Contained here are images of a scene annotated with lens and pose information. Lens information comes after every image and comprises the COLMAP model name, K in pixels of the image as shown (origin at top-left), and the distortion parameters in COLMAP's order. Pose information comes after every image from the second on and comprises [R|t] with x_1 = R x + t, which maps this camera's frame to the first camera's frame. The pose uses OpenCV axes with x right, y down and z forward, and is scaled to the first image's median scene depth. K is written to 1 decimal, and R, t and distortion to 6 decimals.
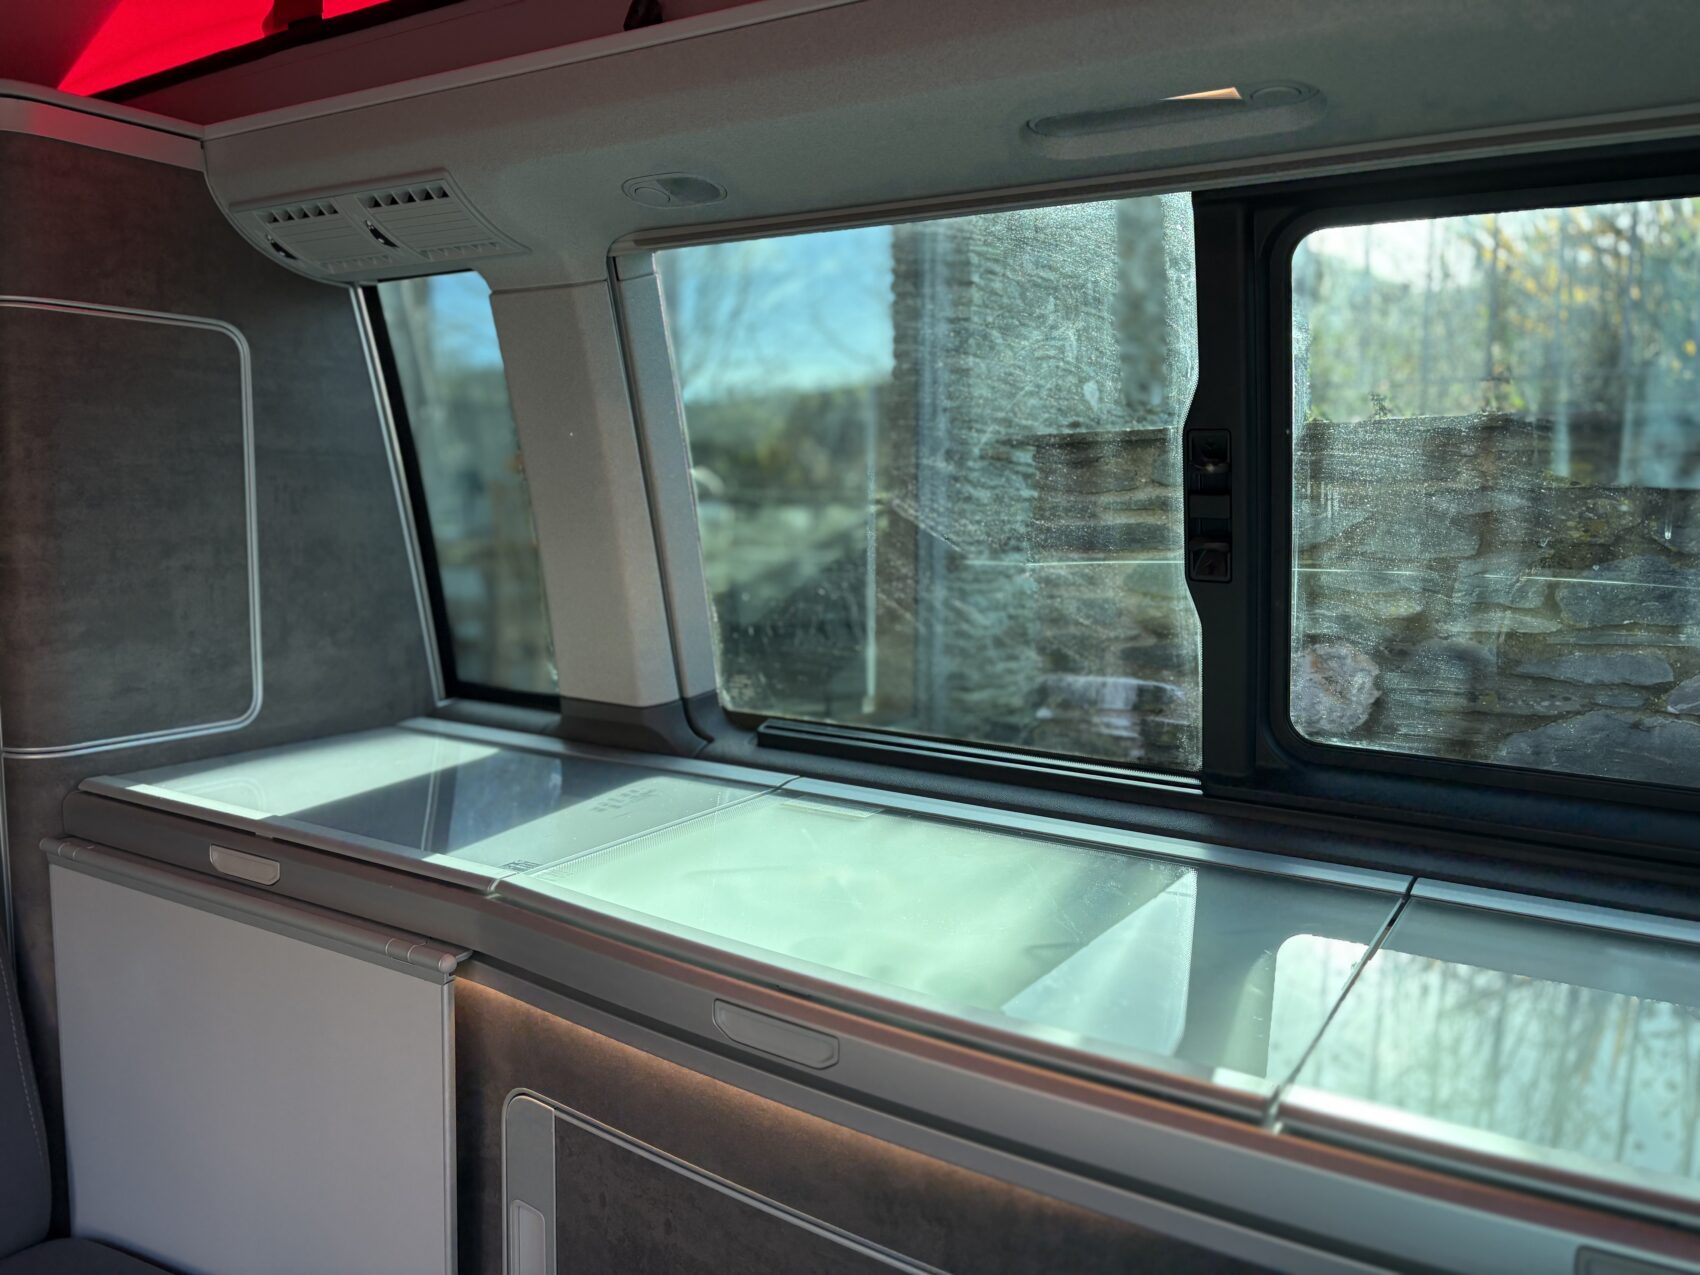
lens RADIAL K [[1288.7, 0, 850.0], [0, 1288.7, 637.5], [0, 0, 1]] dist [0.122005, -0.193566]
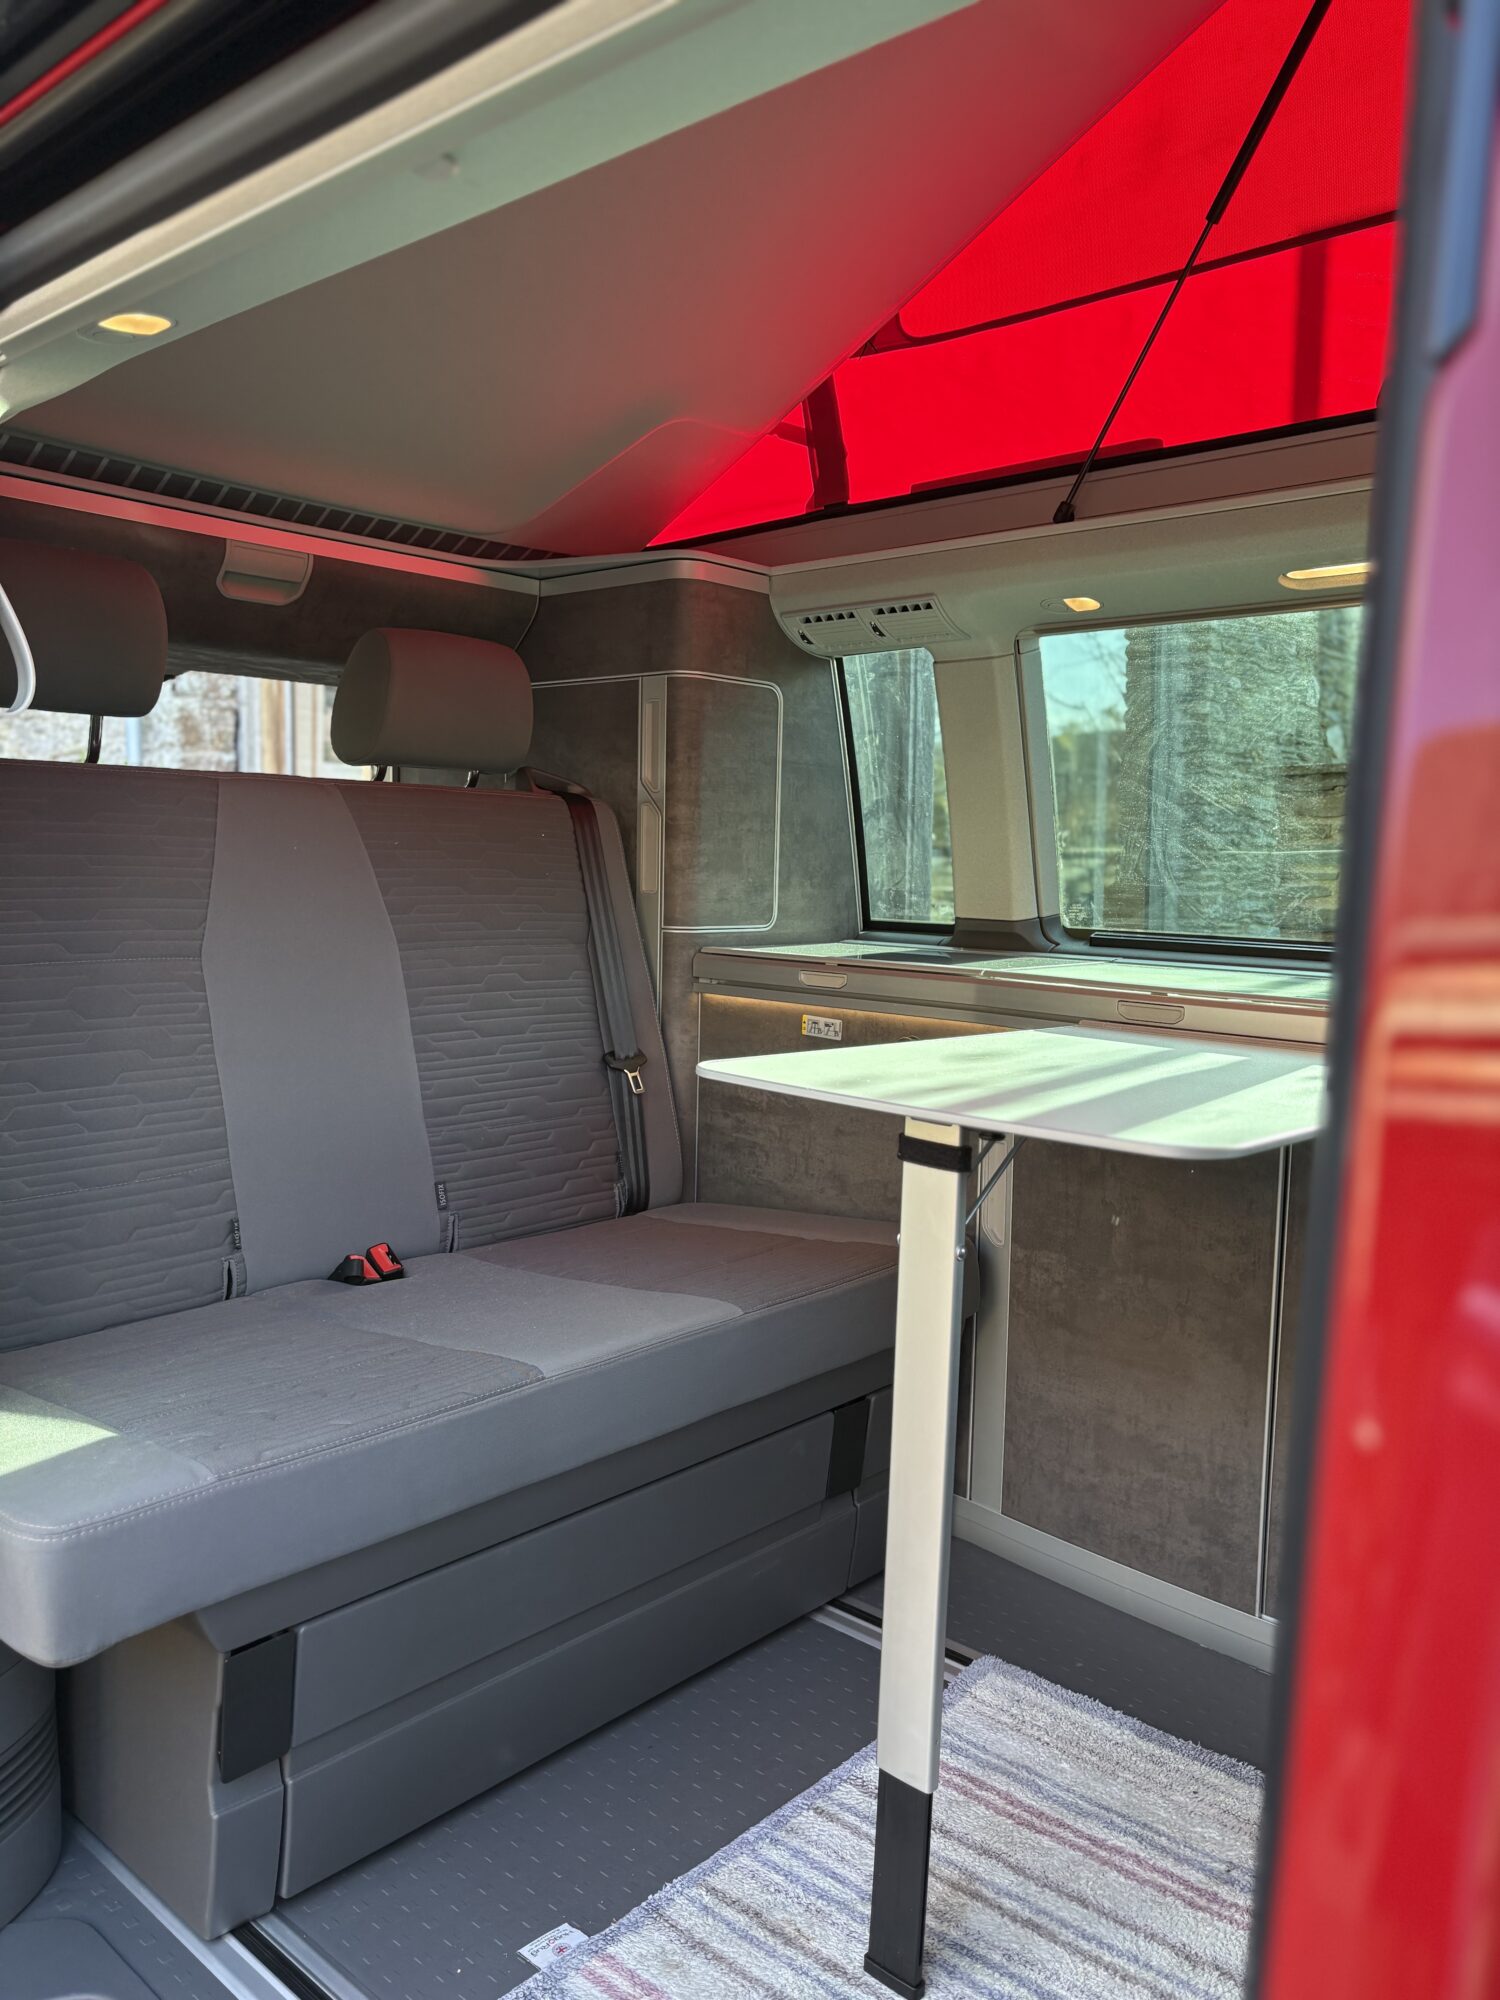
lens RADIAL K [[1507.6, 0, 764.4], [0, 1507.6, 1004.9], [0, 0, 1]] dist [0.040930, -0.062173]
pose [[0.984063, 0.022408, -0.176405, -0.134332], [-0.025955, 0.999504, -0.017823, 0.196220], [0.175918, 0.022117, 0.984156, -0.857010]]
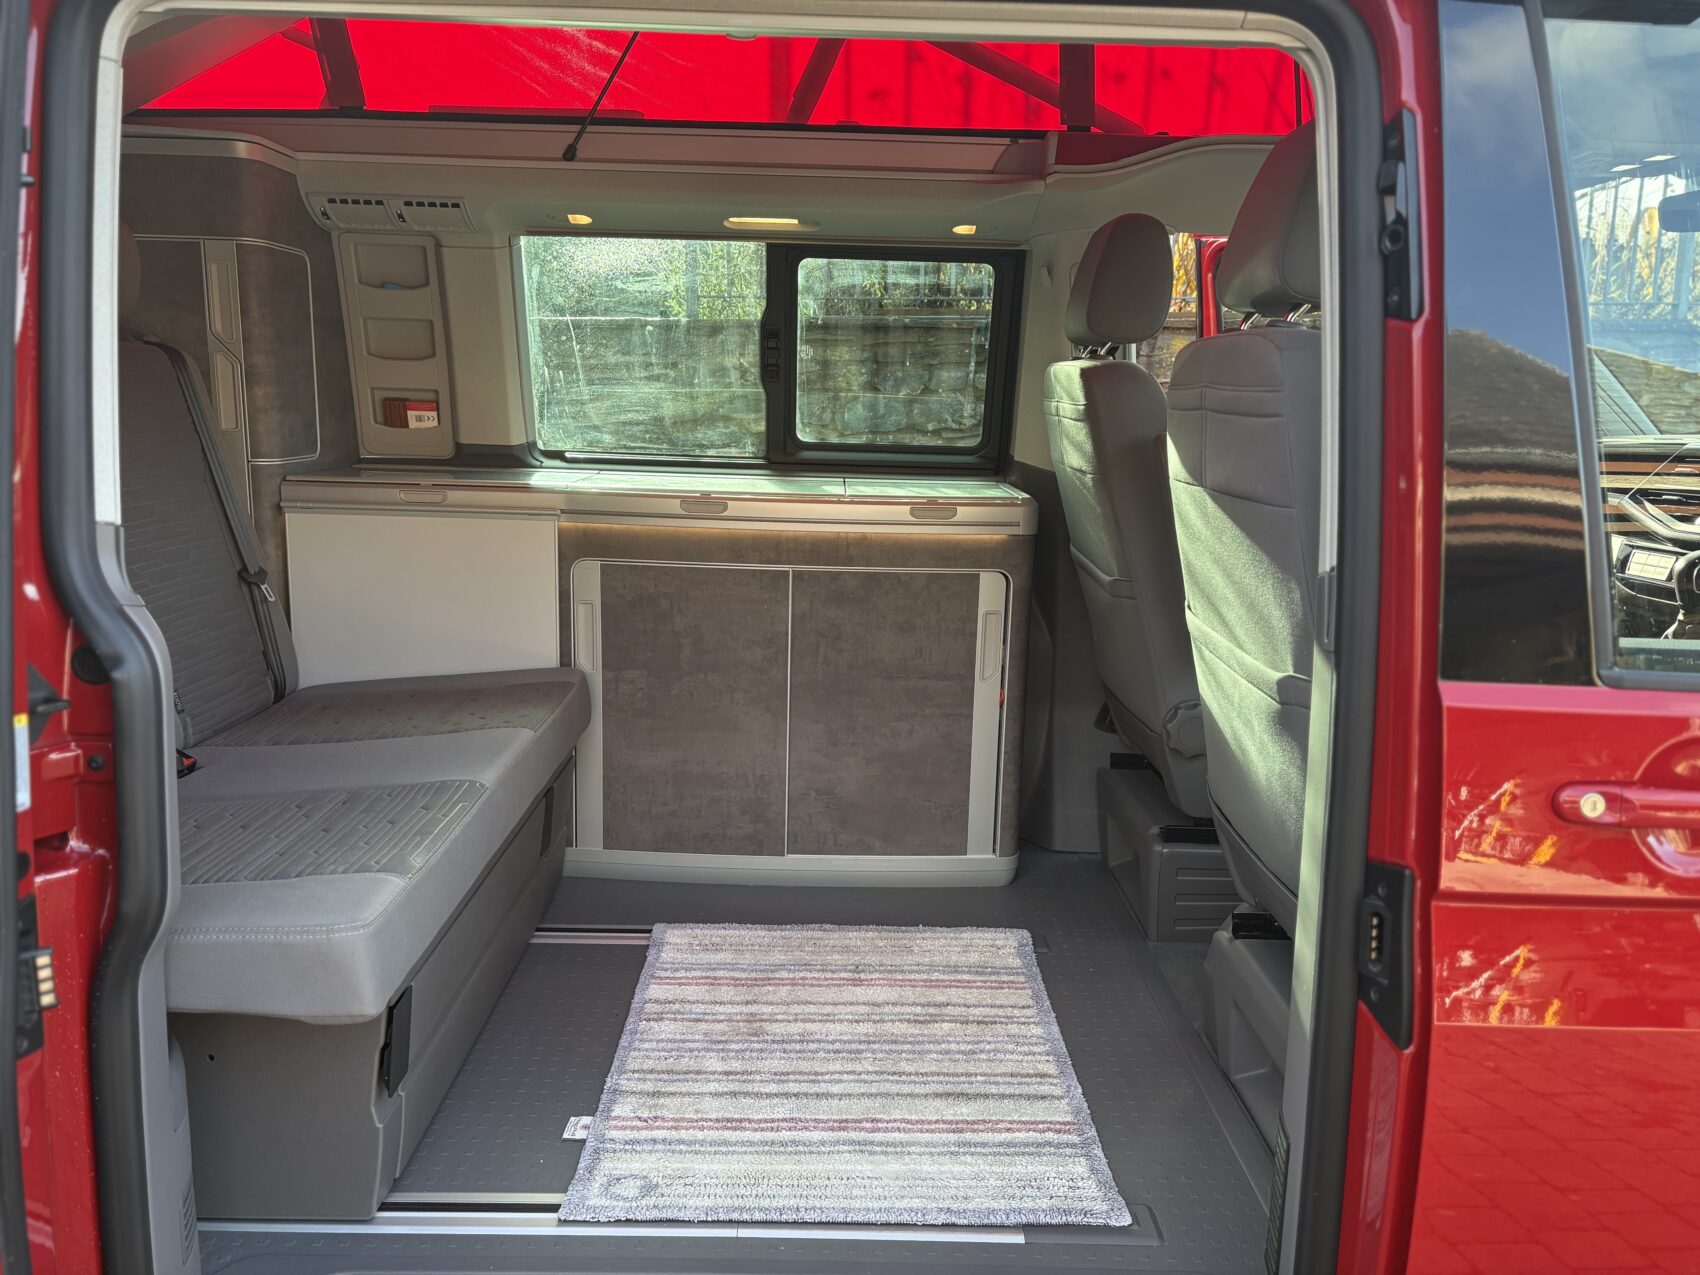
lens RADIAL K [[1288.7, 0, 850.0], [0, 1288.7, 637.5], [0, 0, 1]] dist [0.122005, -0.193566]
pose [[0.846129, -0.095948, 0.524270, -0.847934], [0.048244, 0.993412, 0.103945, 0.171989], [-0.530790, -0.062658, 0.845184, -1.139380]]
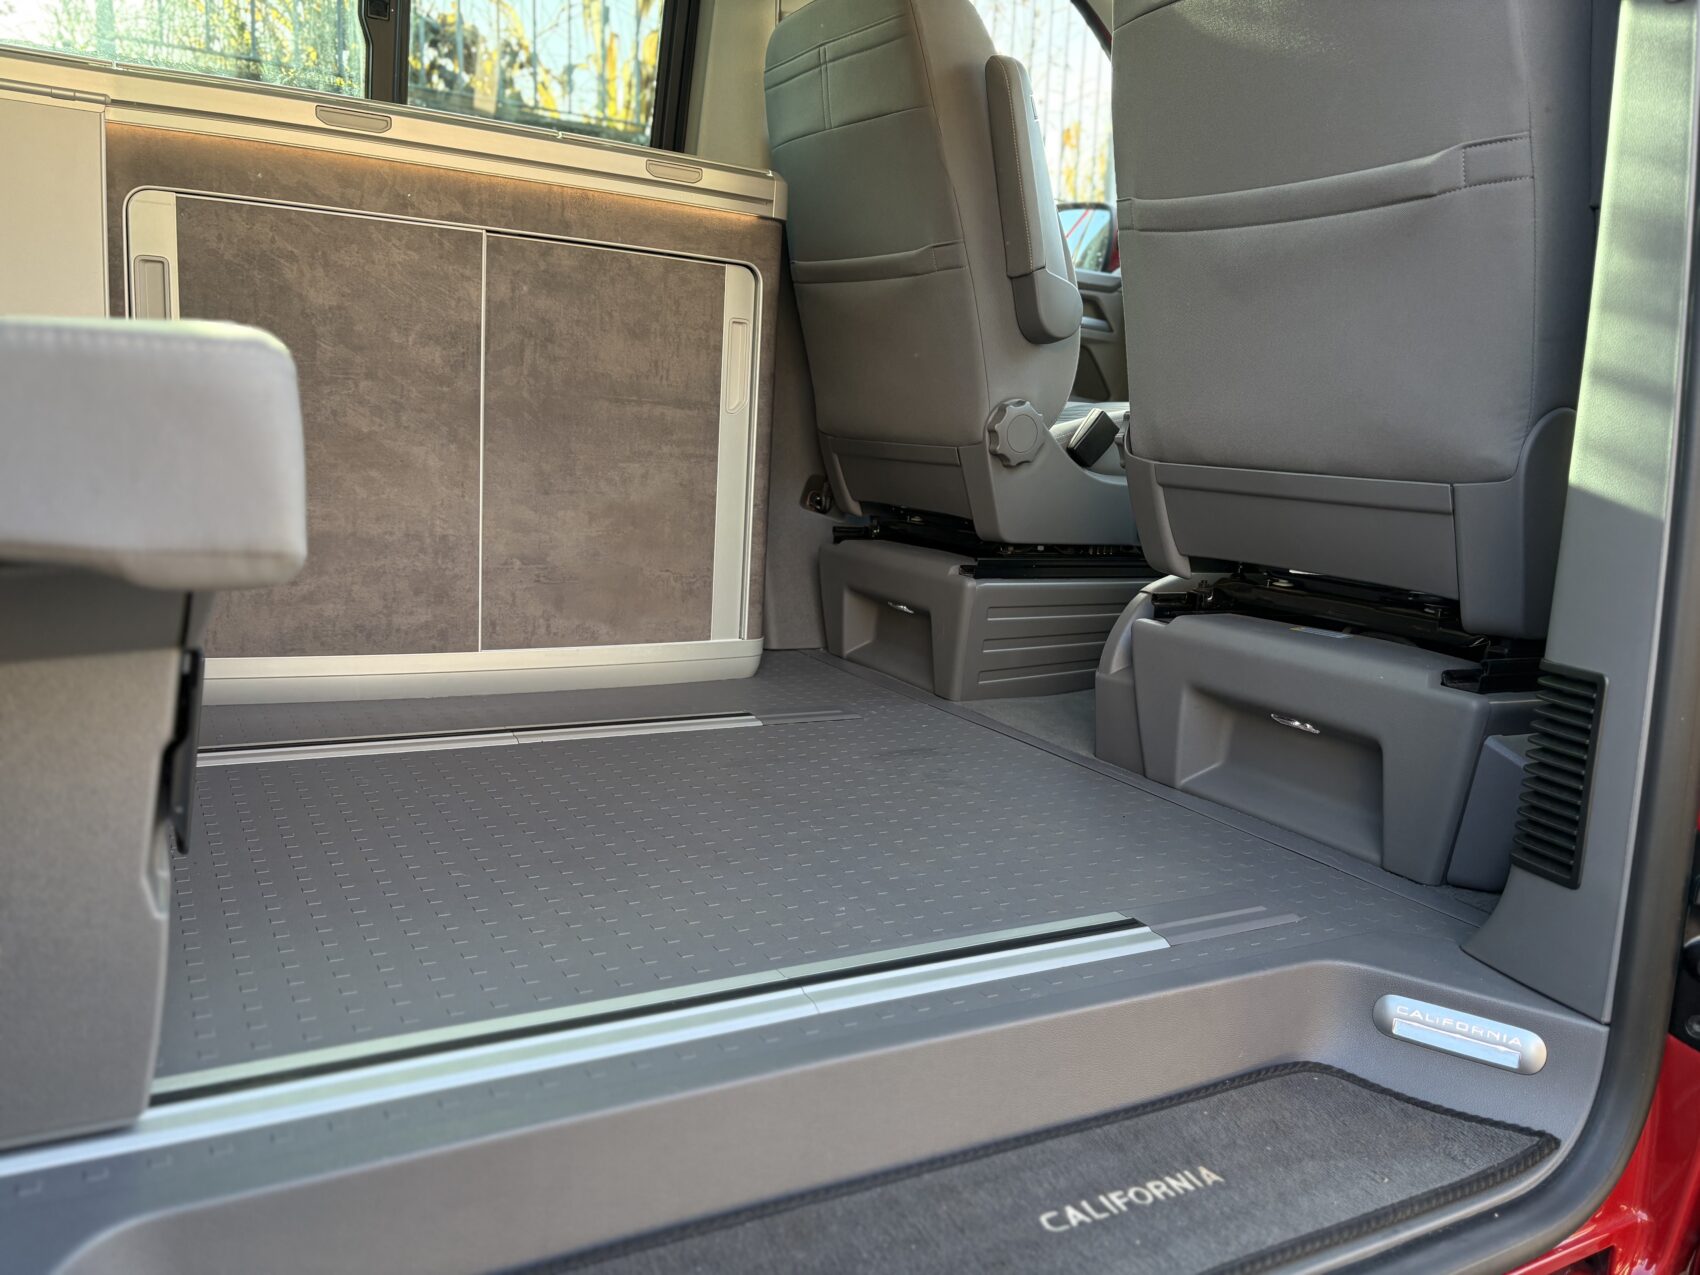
lens RADIAL K [[1288.7, 0, 850.0], [0, 1288.7, 637.5], [0, 0, 1]] dist [0.122005, -0.193566]
pose [[0.481730, -0.126827, 0.867093, -0.961376], [0.045491, 0.991757, 0.119788, 0.535737], [-0.875138, -0.018261, 0.483529, -0.479944]]
